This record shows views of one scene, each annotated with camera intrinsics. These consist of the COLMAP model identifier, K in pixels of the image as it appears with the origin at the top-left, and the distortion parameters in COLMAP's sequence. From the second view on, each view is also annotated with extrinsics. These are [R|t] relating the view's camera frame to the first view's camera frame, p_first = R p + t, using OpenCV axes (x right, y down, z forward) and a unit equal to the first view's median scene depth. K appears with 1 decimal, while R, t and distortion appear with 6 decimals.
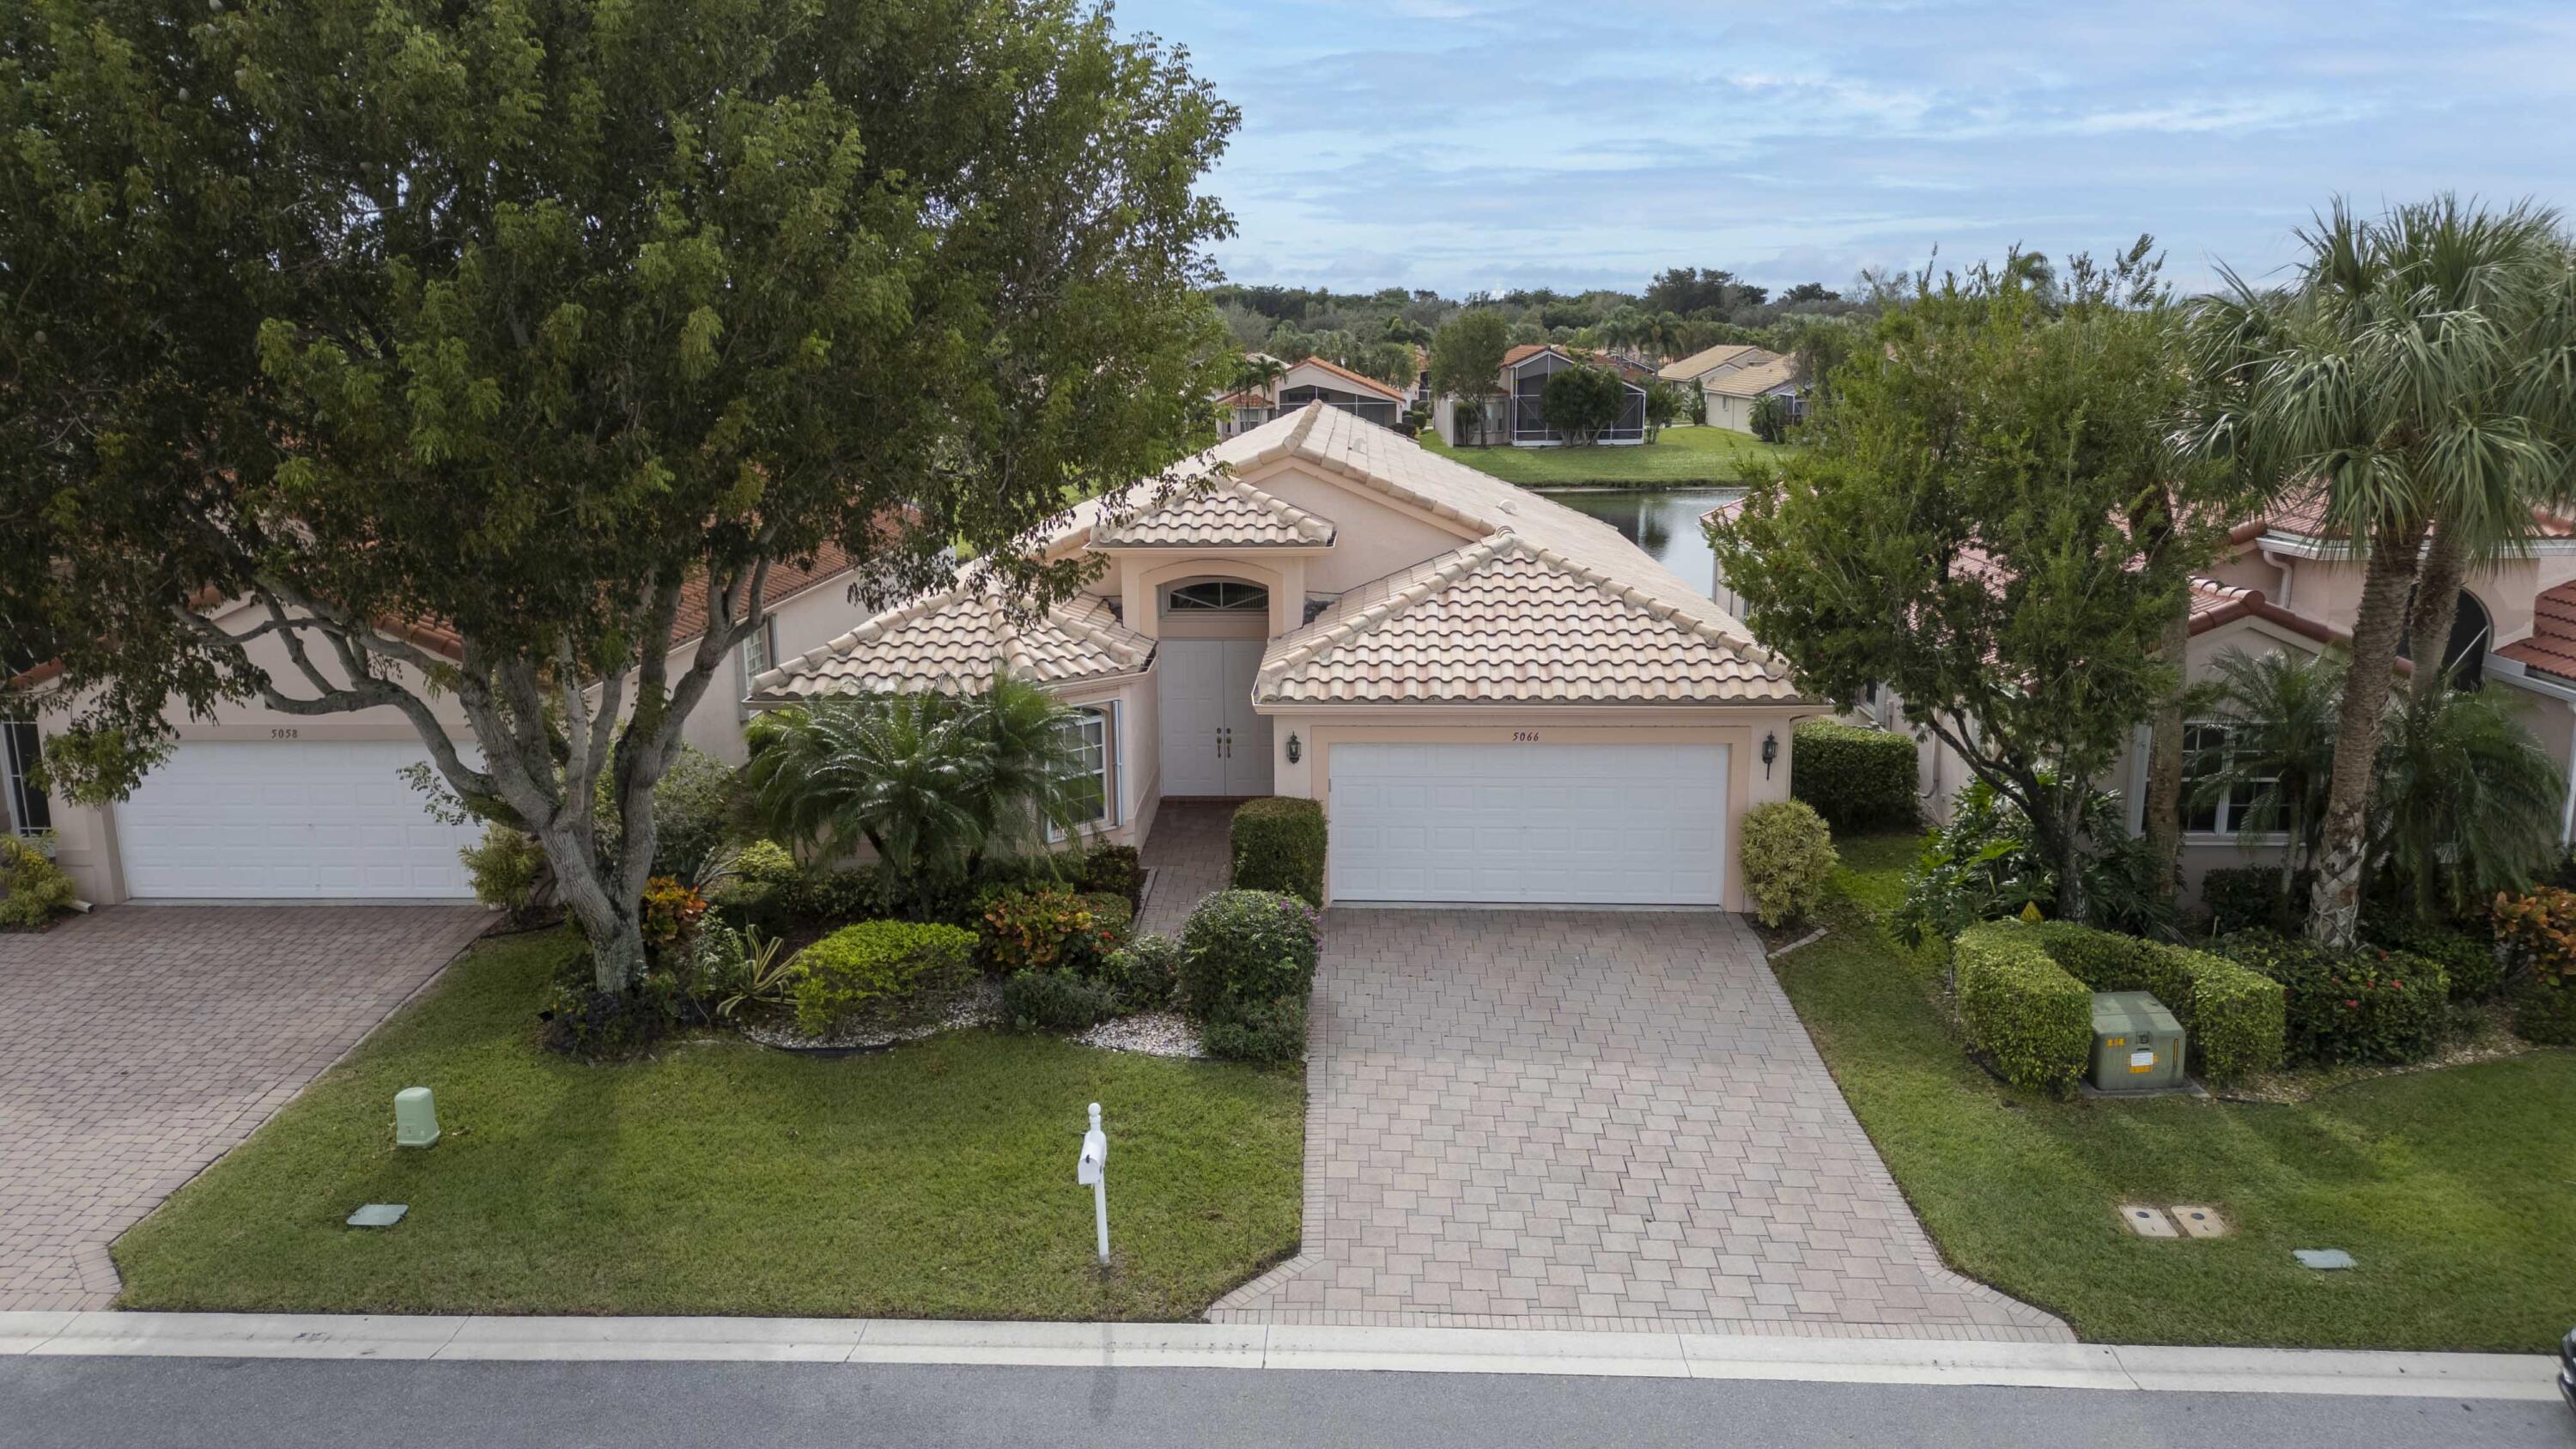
lens RADIAL K [[1816.2, 0, 1288.0], [0, 1816.2, 724.5], [0, 0, 1]] dist [0.054433, -0.035912]
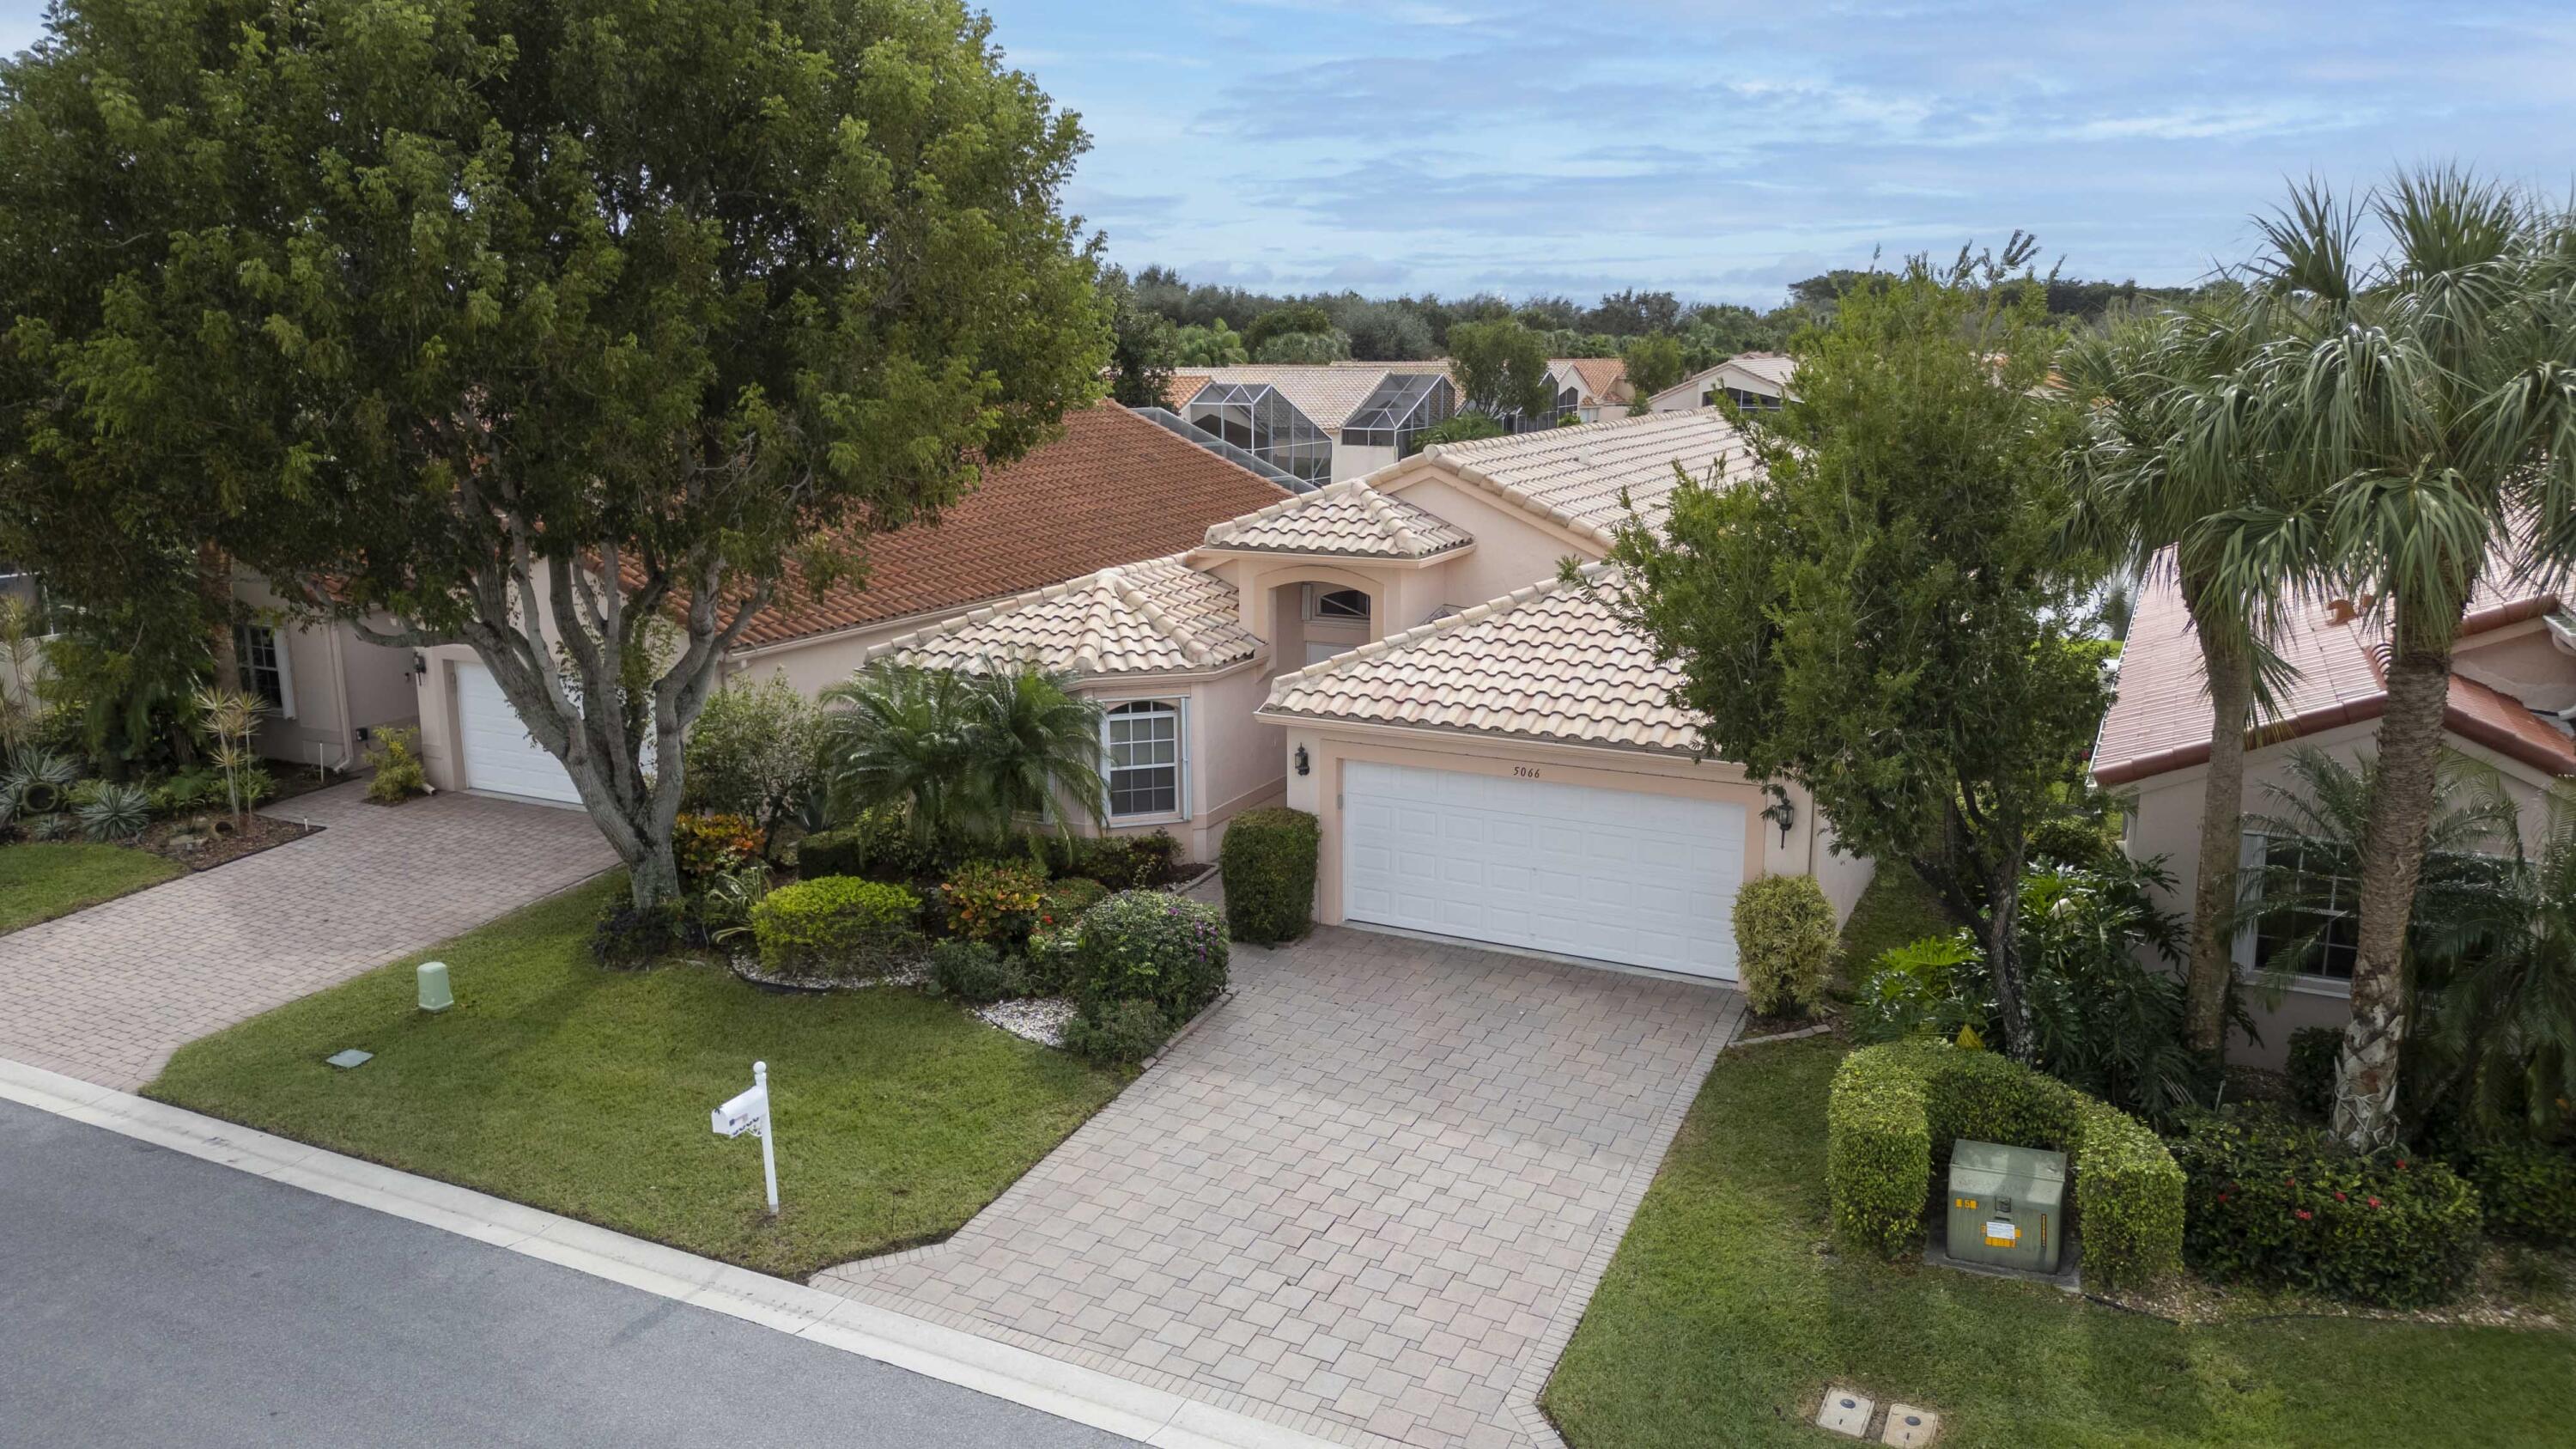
lens RADIAL K [[1816.2, 0, 1288.0], [0, 1816.2, 724.5], [0, 0, 1]] dist [0.054433, -0.035912]
pose [[0.913331, 0.091994, -0.396691, 0.453184], [-0.091483, 0.995601, 0.020255, -0.029873], [0.396809, 0.017790, 0.917729, 0.105612]]
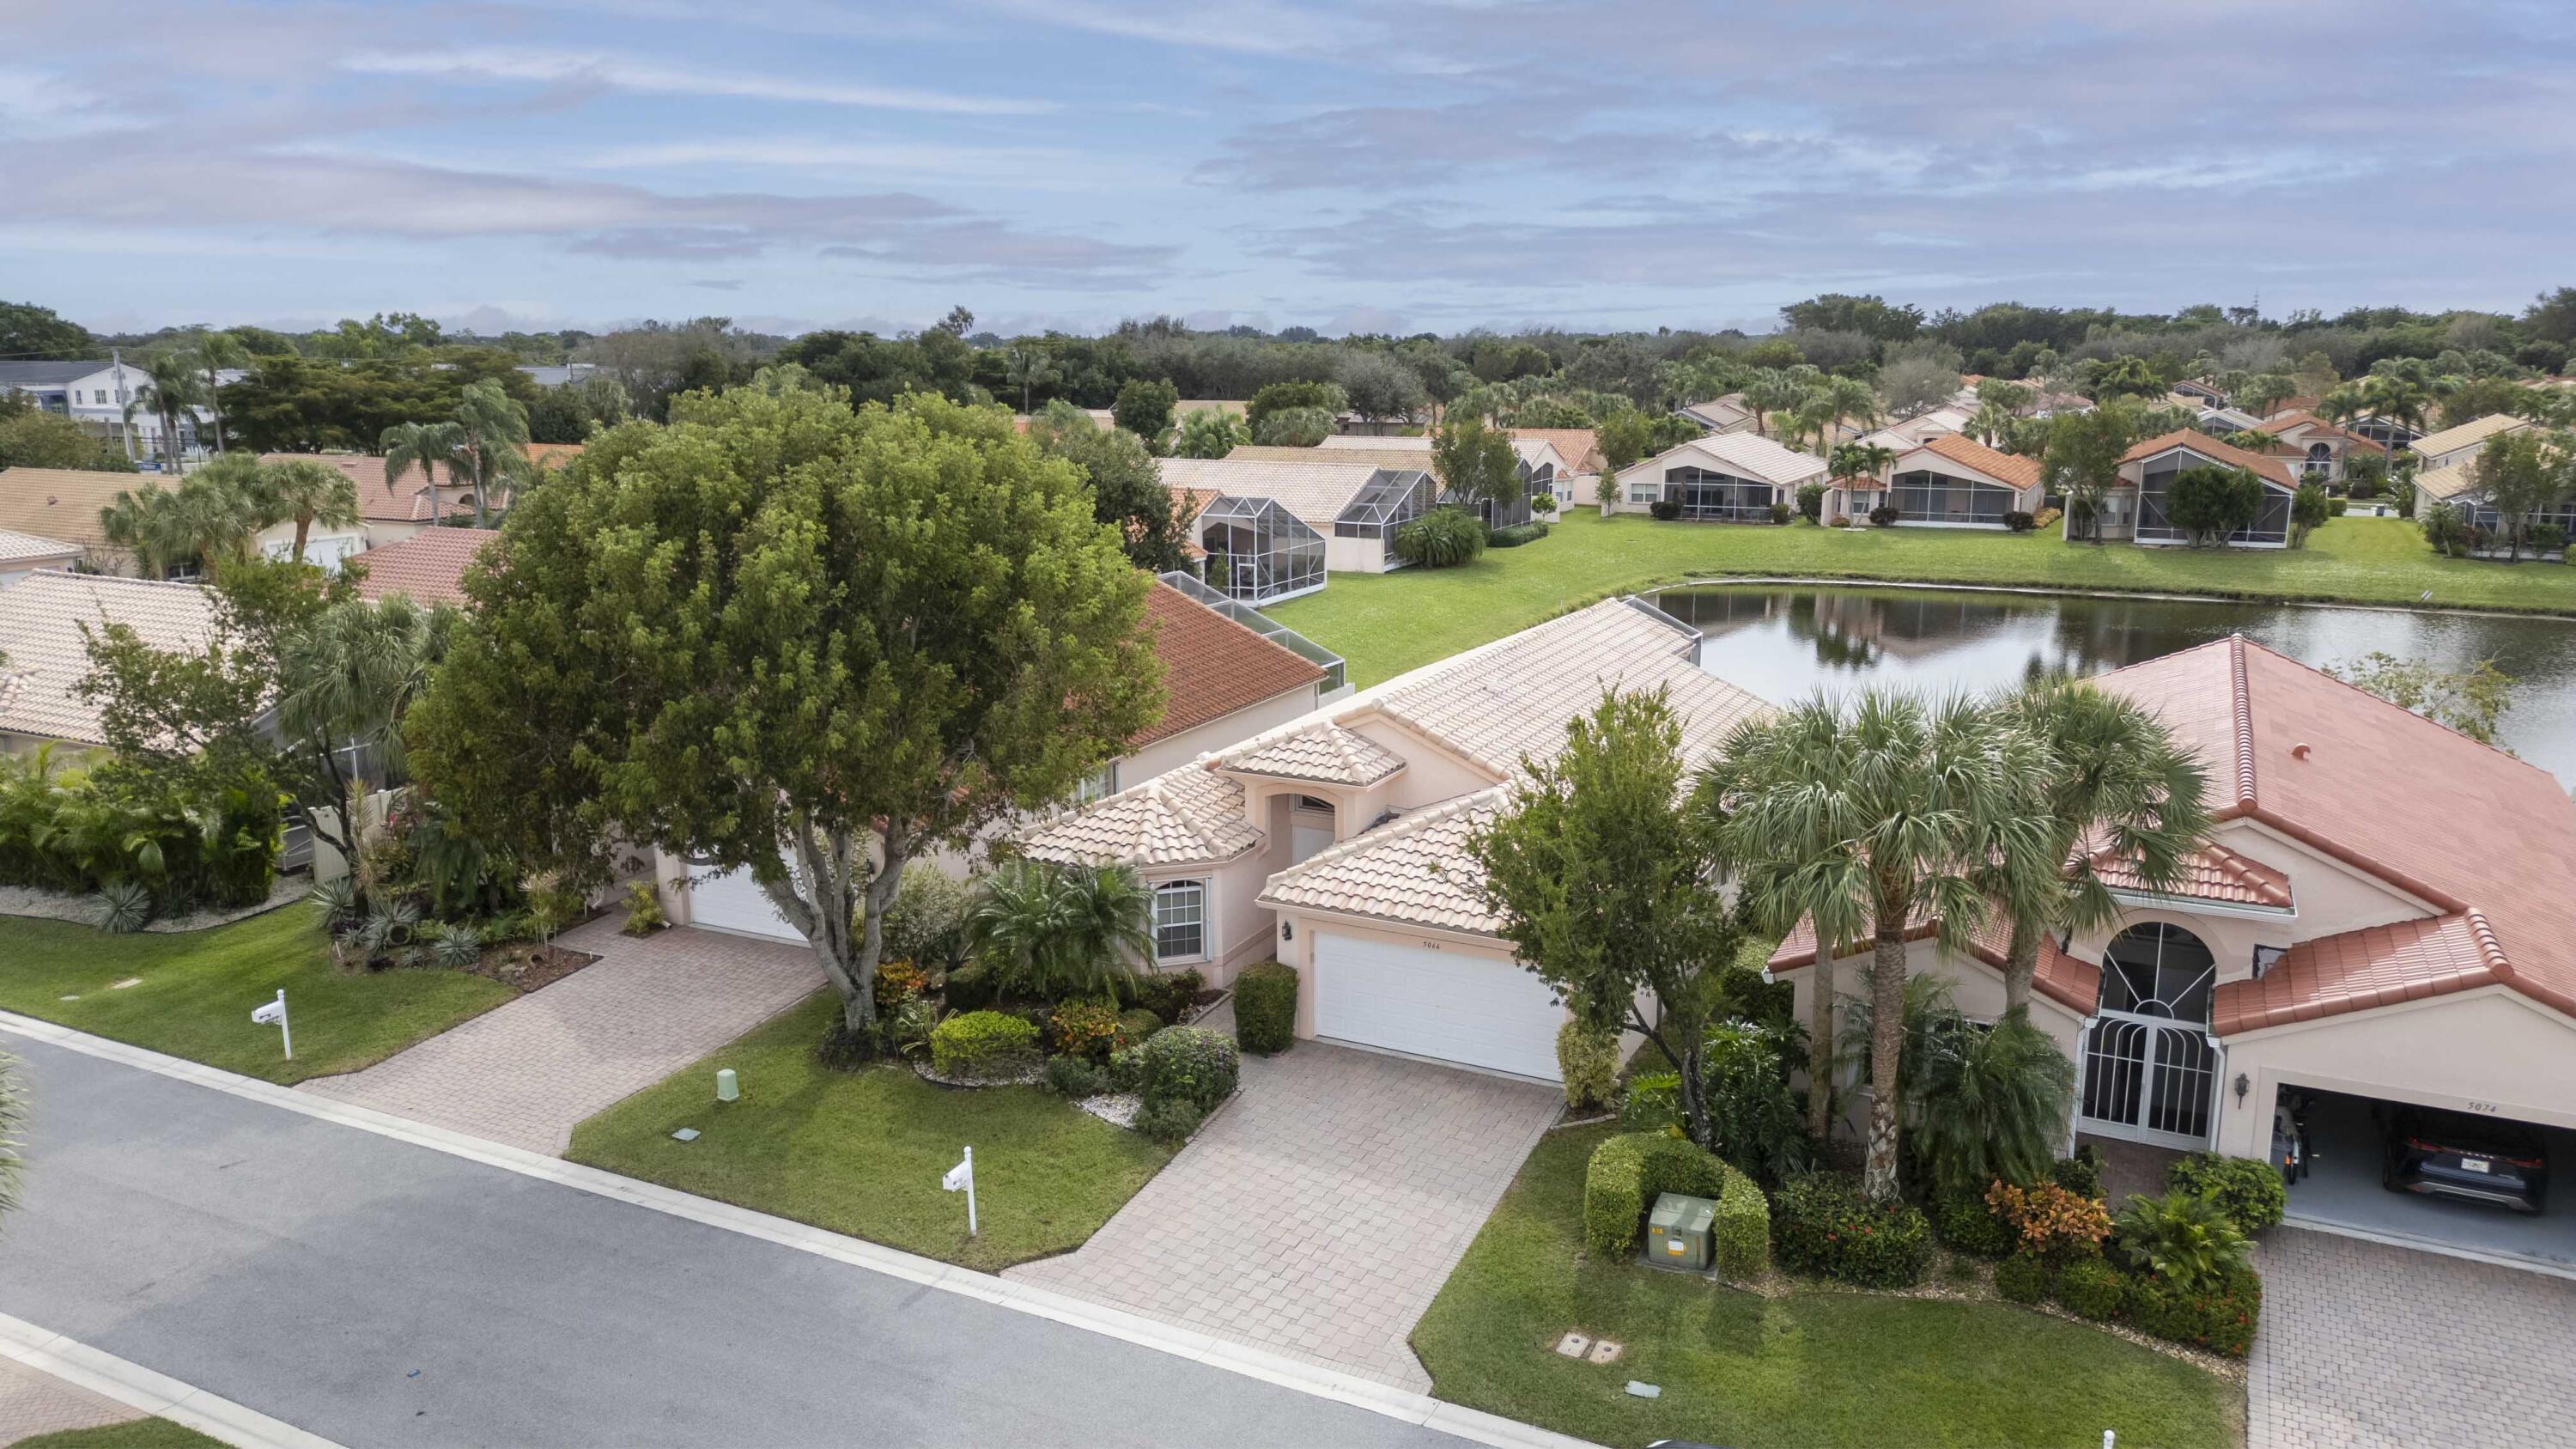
lens RADIAL K [[1819.5, 0, 1286.7], [0, 1819.5, 691.3], [0, 0, 1]] dist [0.049195, -0.004028]
pose [[0.912194, 0.084089, -0.401037, 0.691297], [-0.090871, 0.995860, 0.002117, -0.219750], [0.399555, 0.034511, 0.916060, -0.450189]]
